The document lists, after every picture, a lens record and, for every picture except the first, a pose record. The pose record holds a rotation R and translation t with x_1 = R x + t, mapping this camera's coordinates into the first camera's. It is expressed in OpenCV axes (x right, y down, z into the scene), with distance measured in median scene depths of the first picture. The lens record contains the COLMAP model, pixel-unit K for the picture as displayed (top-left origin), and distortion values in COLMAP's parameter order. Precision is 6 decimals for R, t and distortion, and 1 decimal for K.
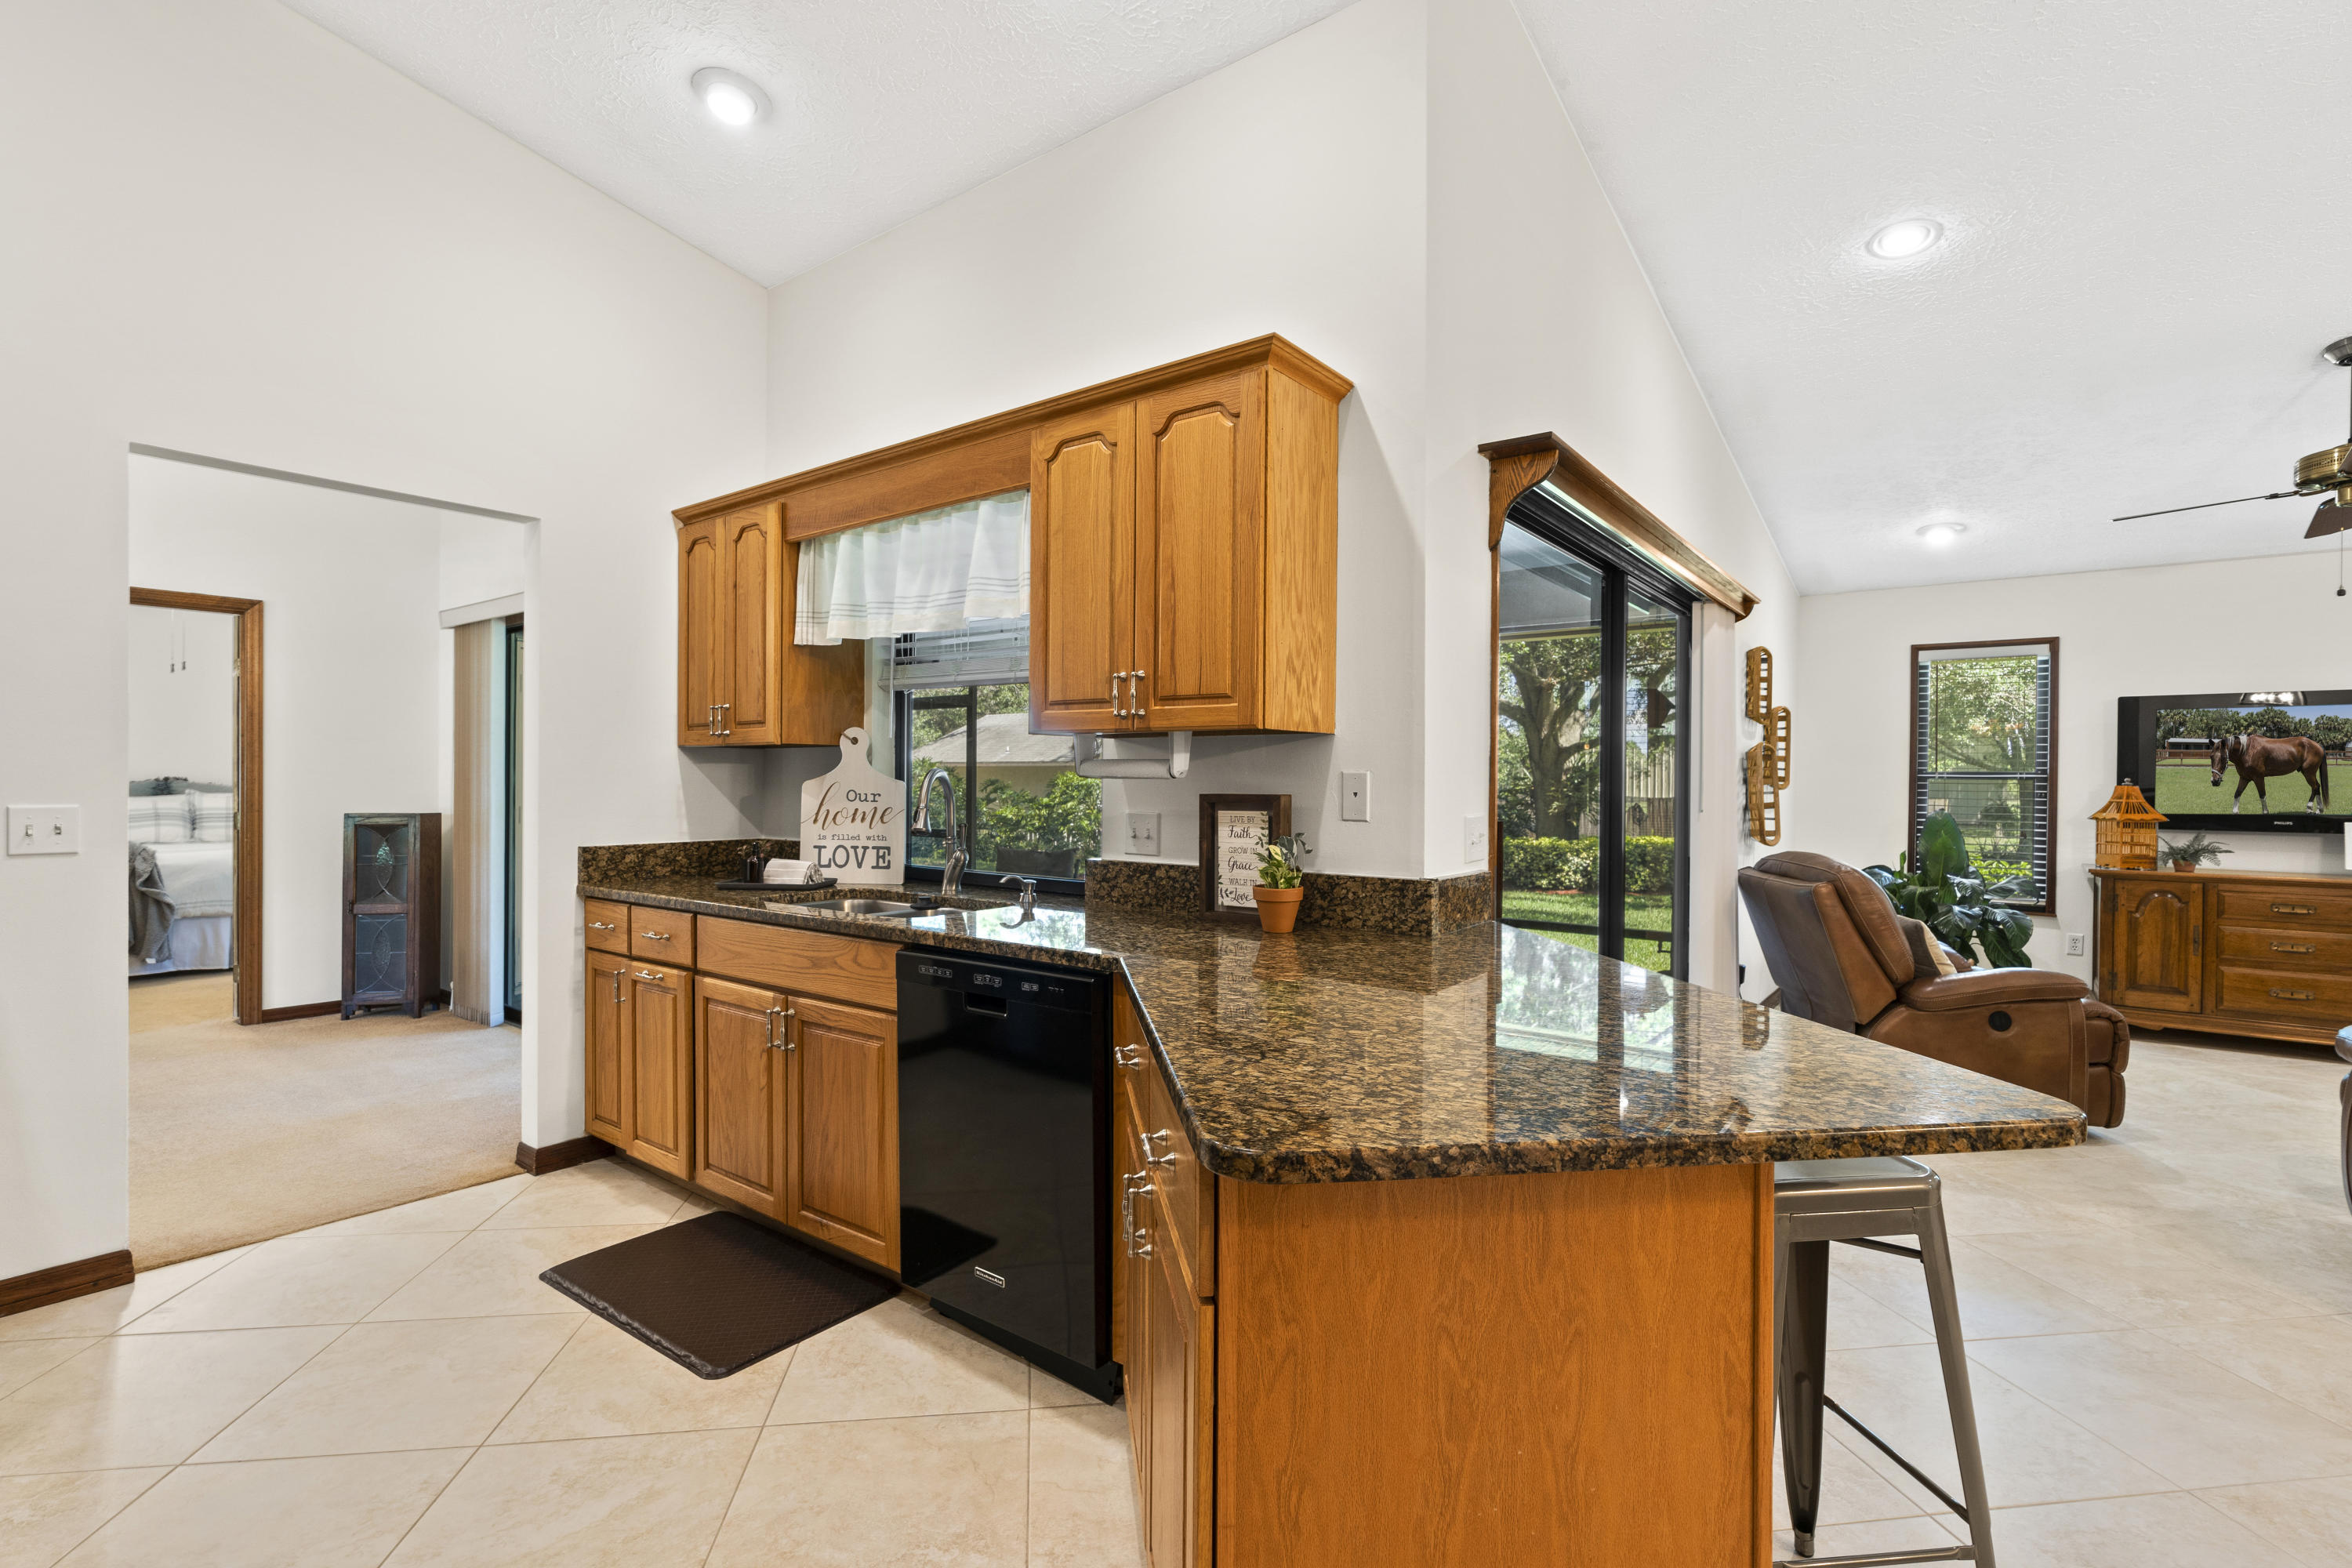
lens RADIAL K [[1091.7, 0, 1157.7], [0, 1091.7, 782.2], [0, 0, 1]] dist [-0.006665, 0.002464]
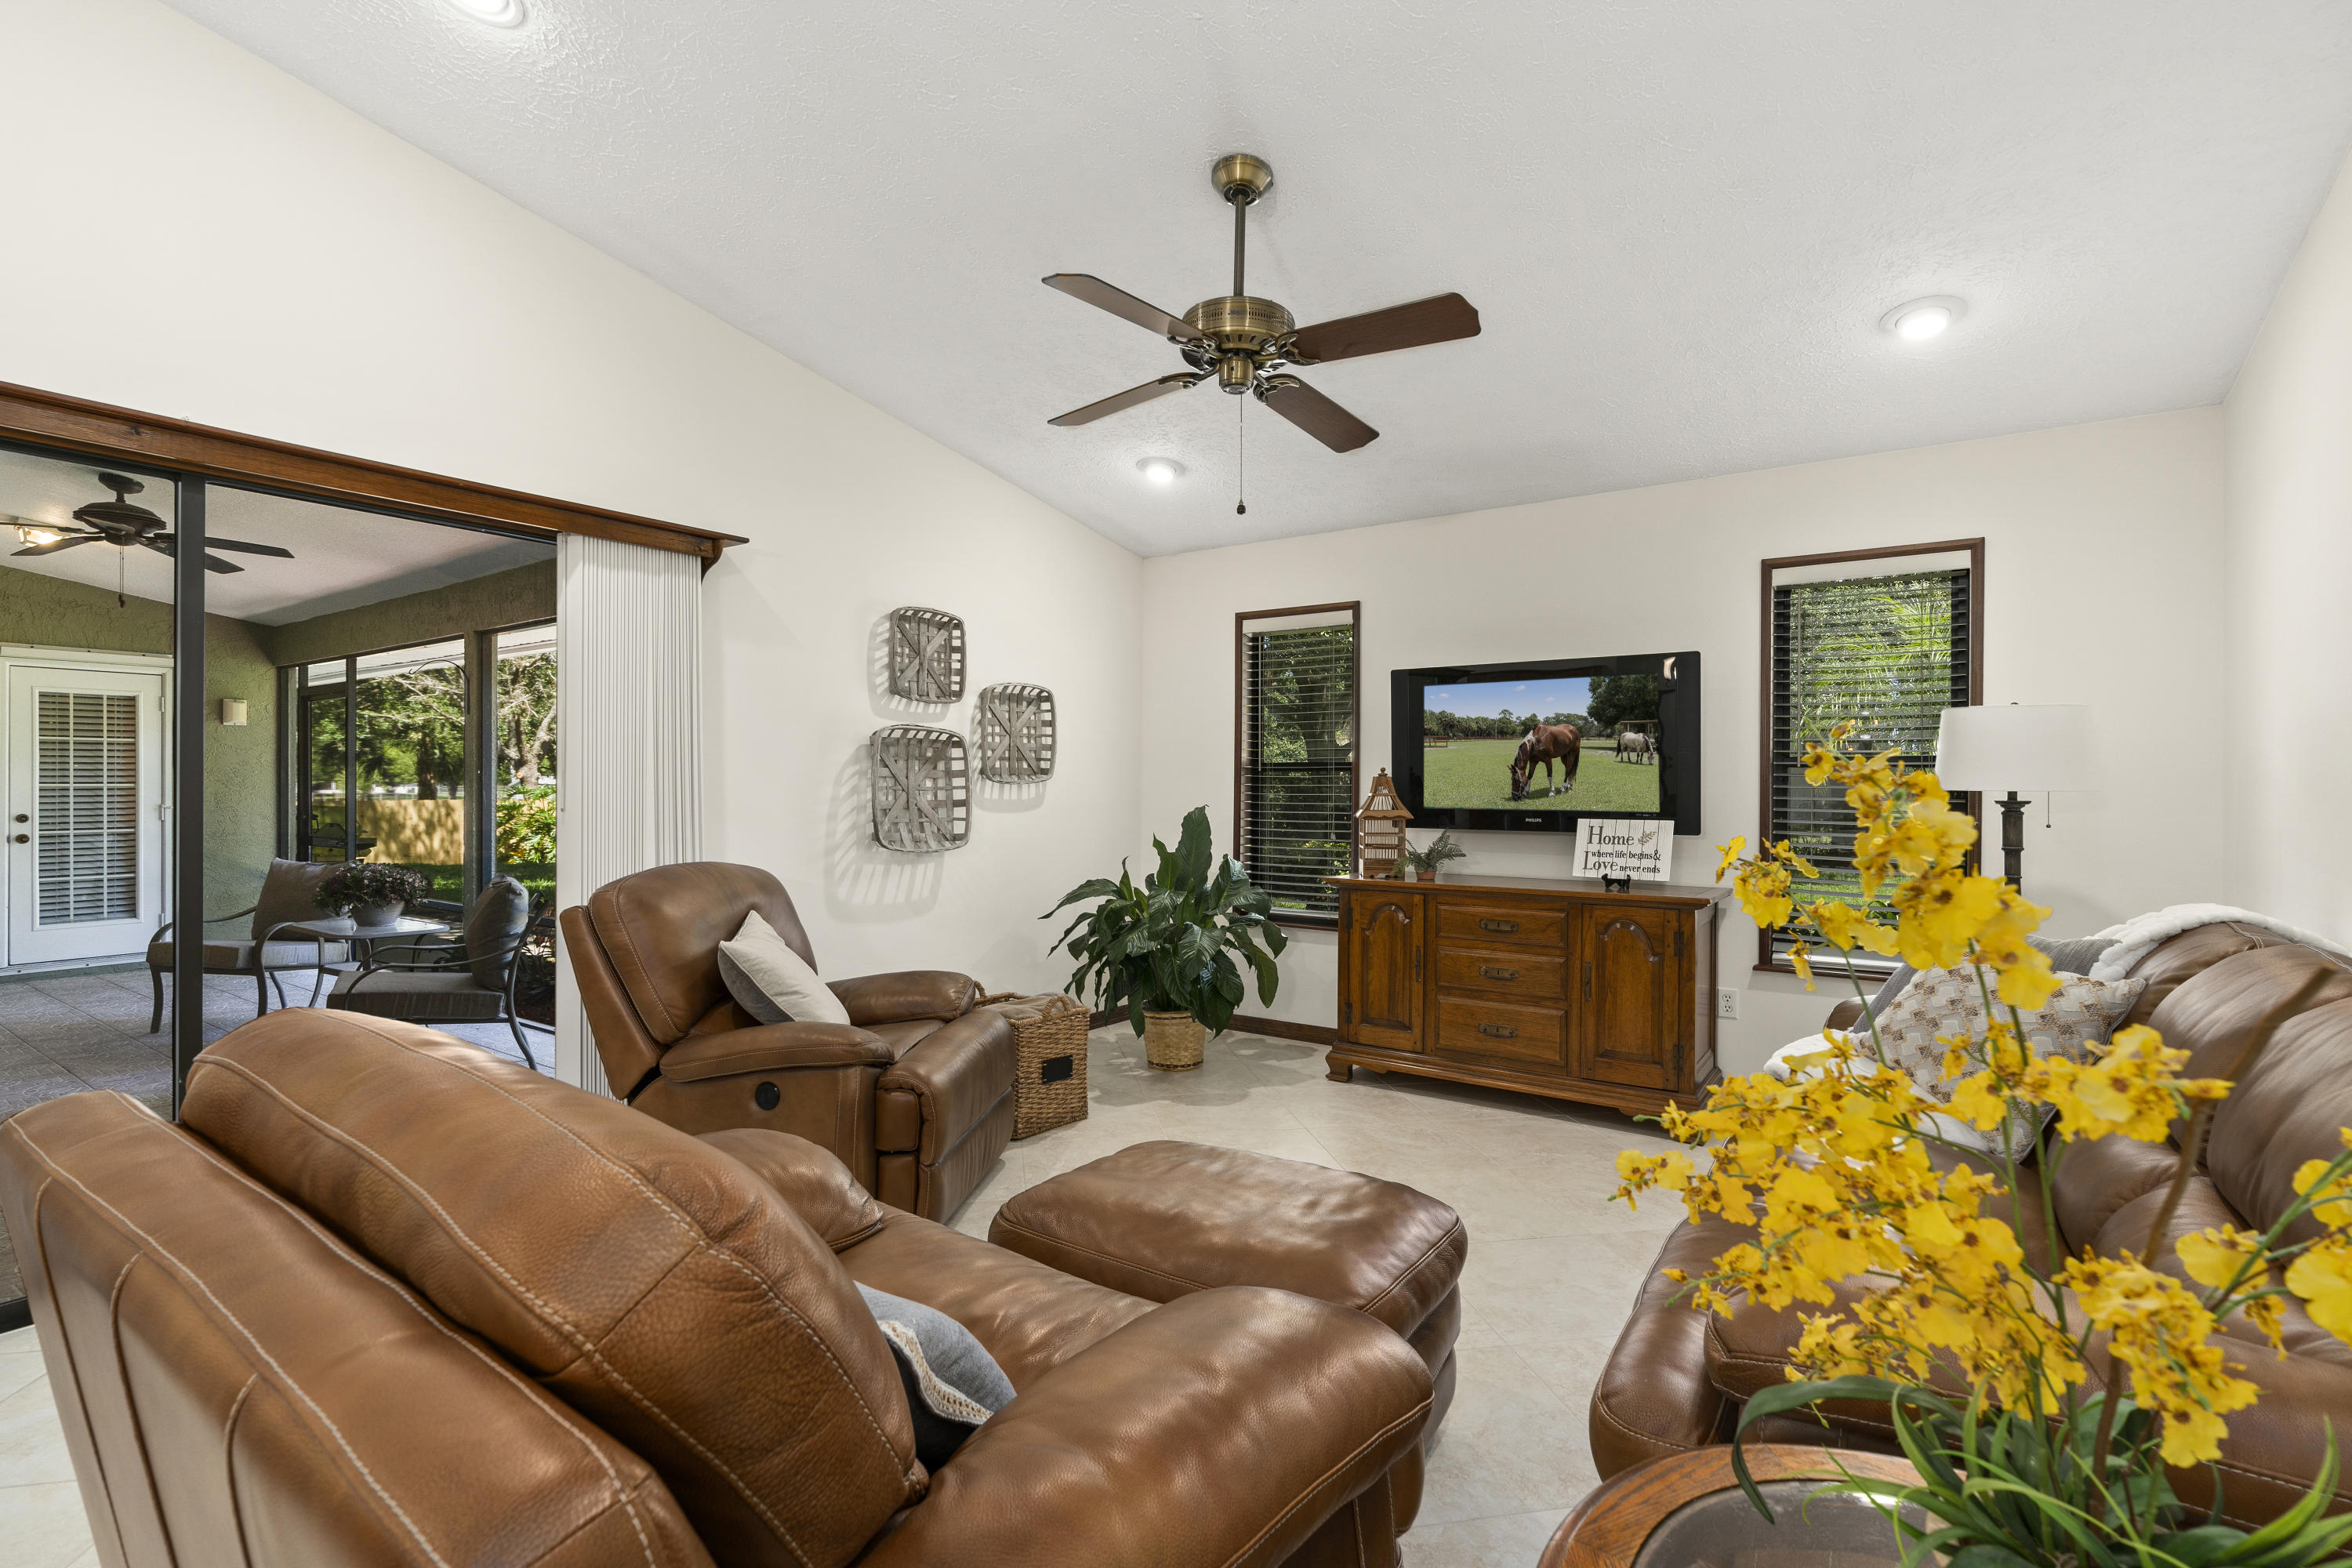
lens RADIAL K [[1091.7, 0, 1196.8], [0, 1091.7, 783.4], [0, 0, 1]] dist [-0.006665, 0.002464]
pose [[0.998739, -0.006274, 0.049807, 0.729907], [0.006435, 0.999975, -0.003064, 0.010588], [-0.049786, 0.003381, 0.998754, 0.180740]]
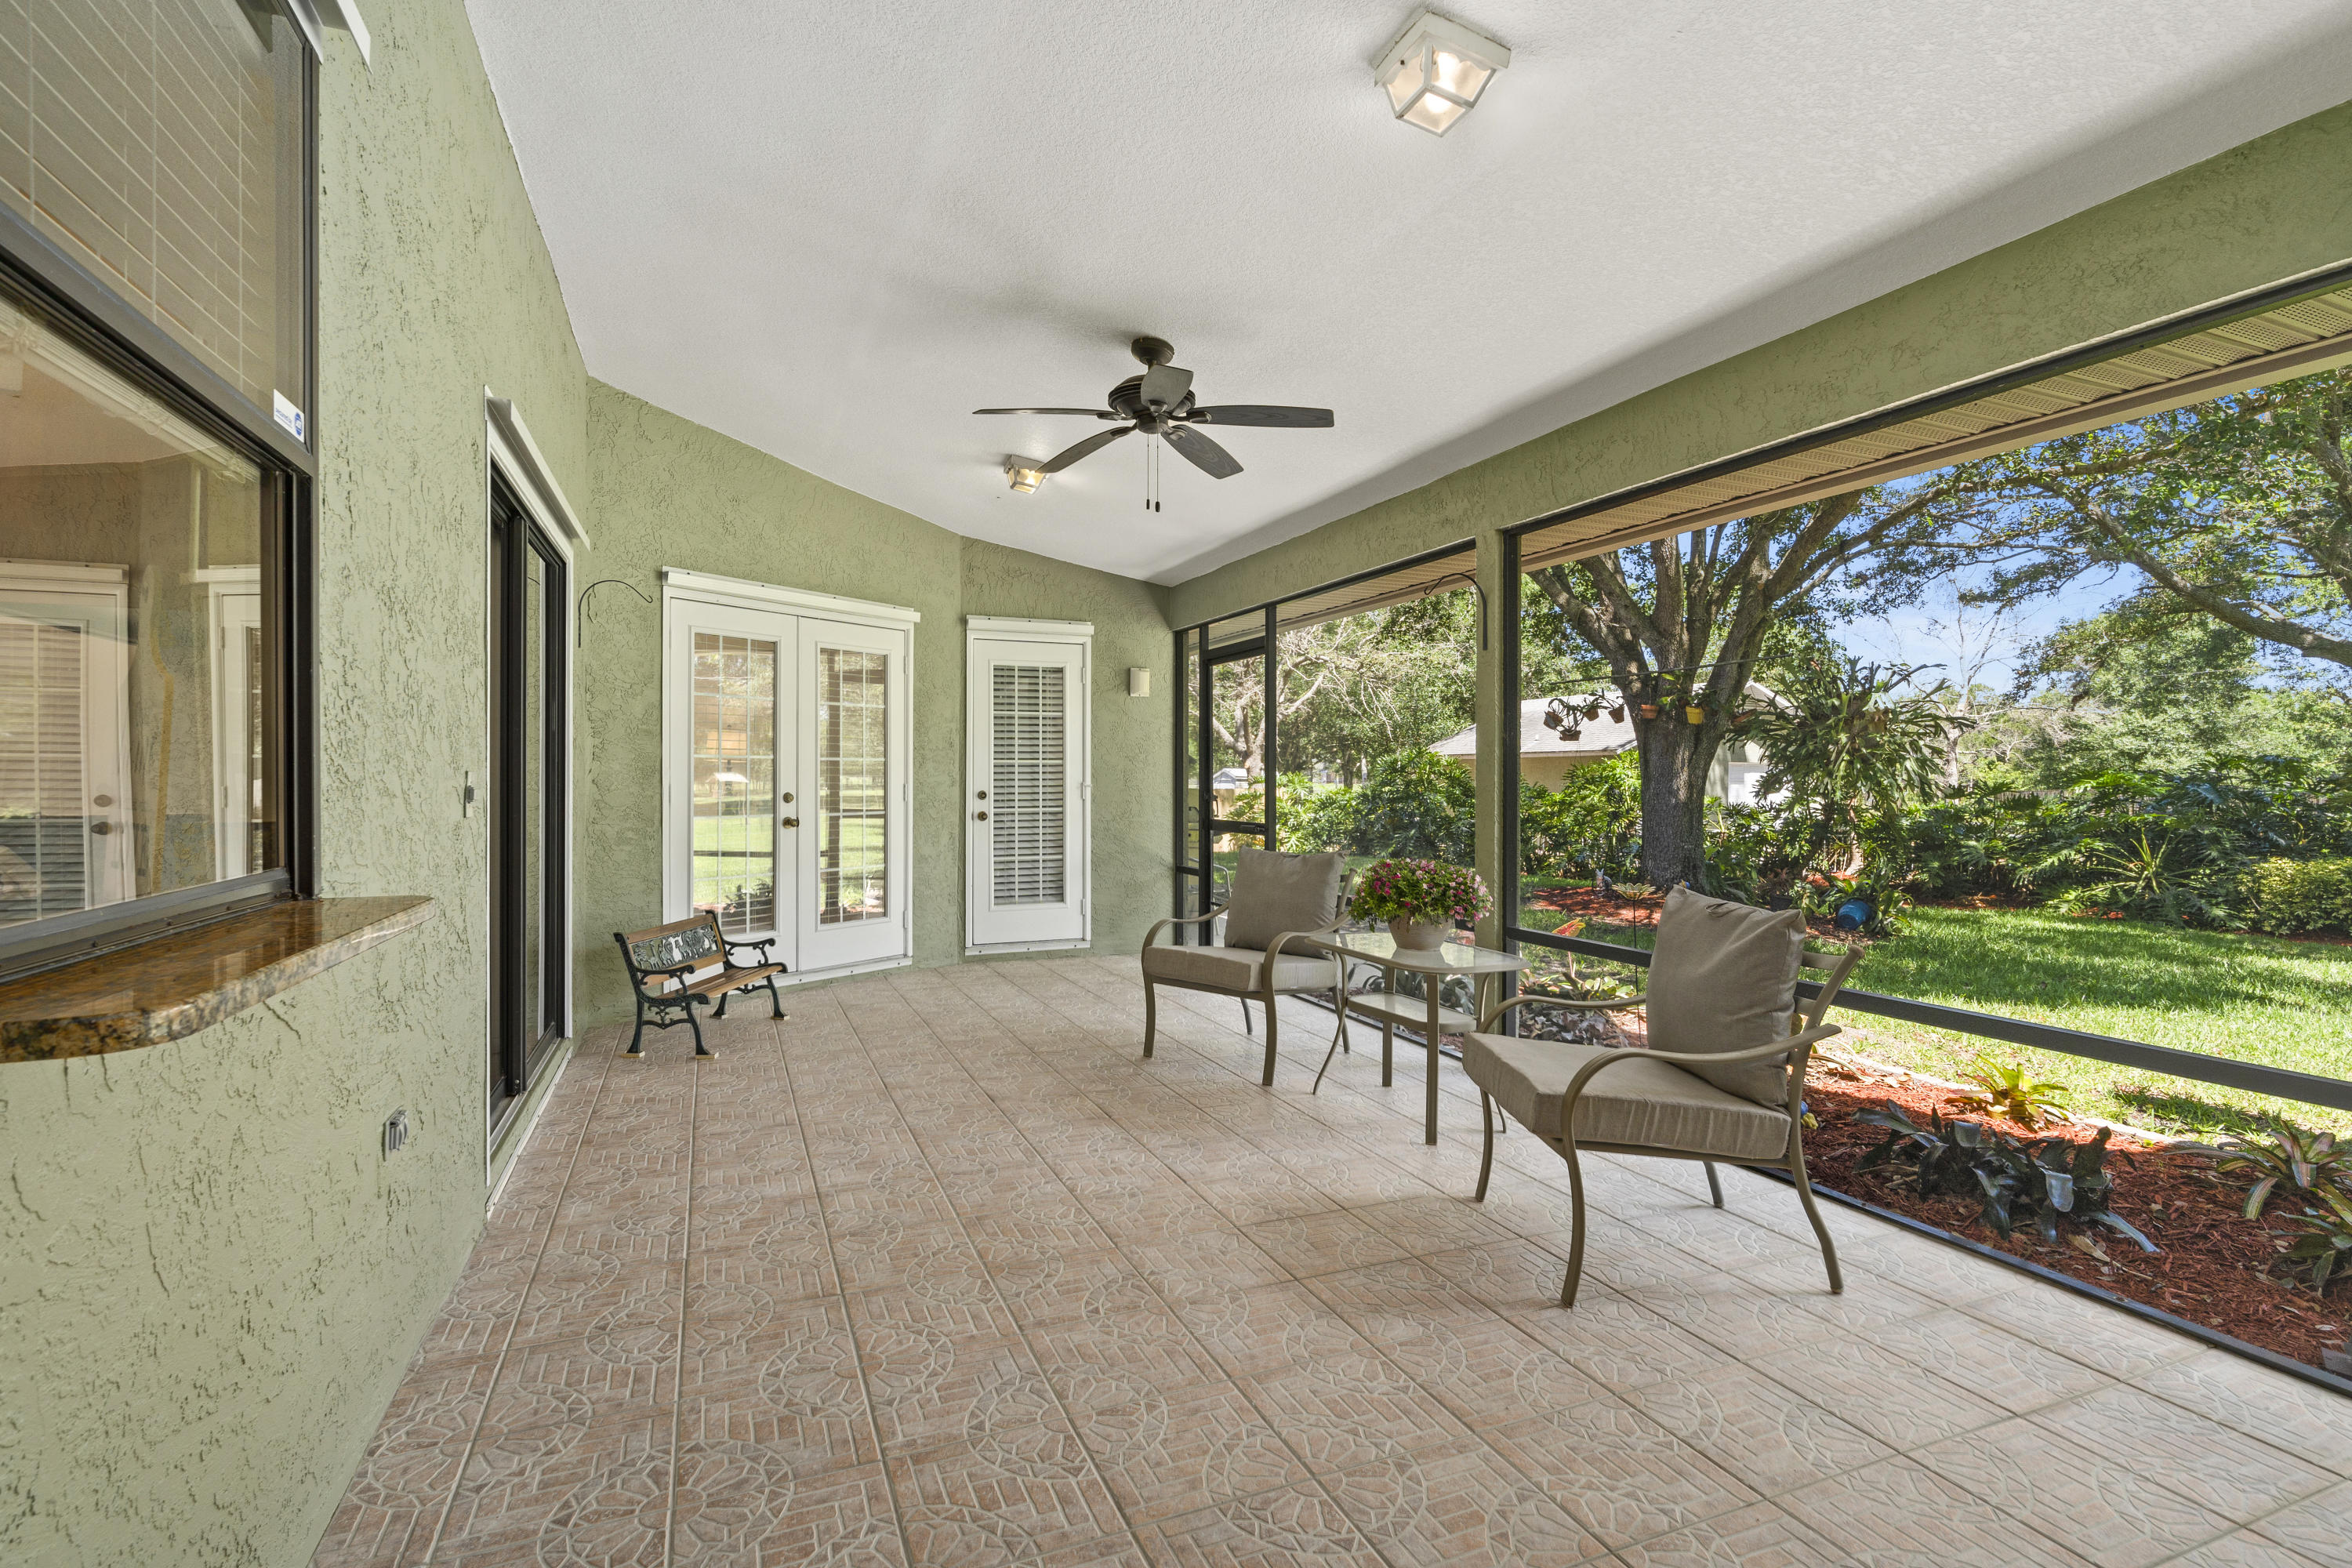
lens RADIAL K [[1091.7, 0, 1180.9], [0, 1091.7, 792.1], [0, 0, 1]] dist [-0.006665, 0.002464]
pose [[0.874190, -0.000088, -0.485585, 0.215409], [0.003611, 0.999974, 0.006320, 0.028867], [0.485571, -0.007278, 0.874167, 0.543601]]
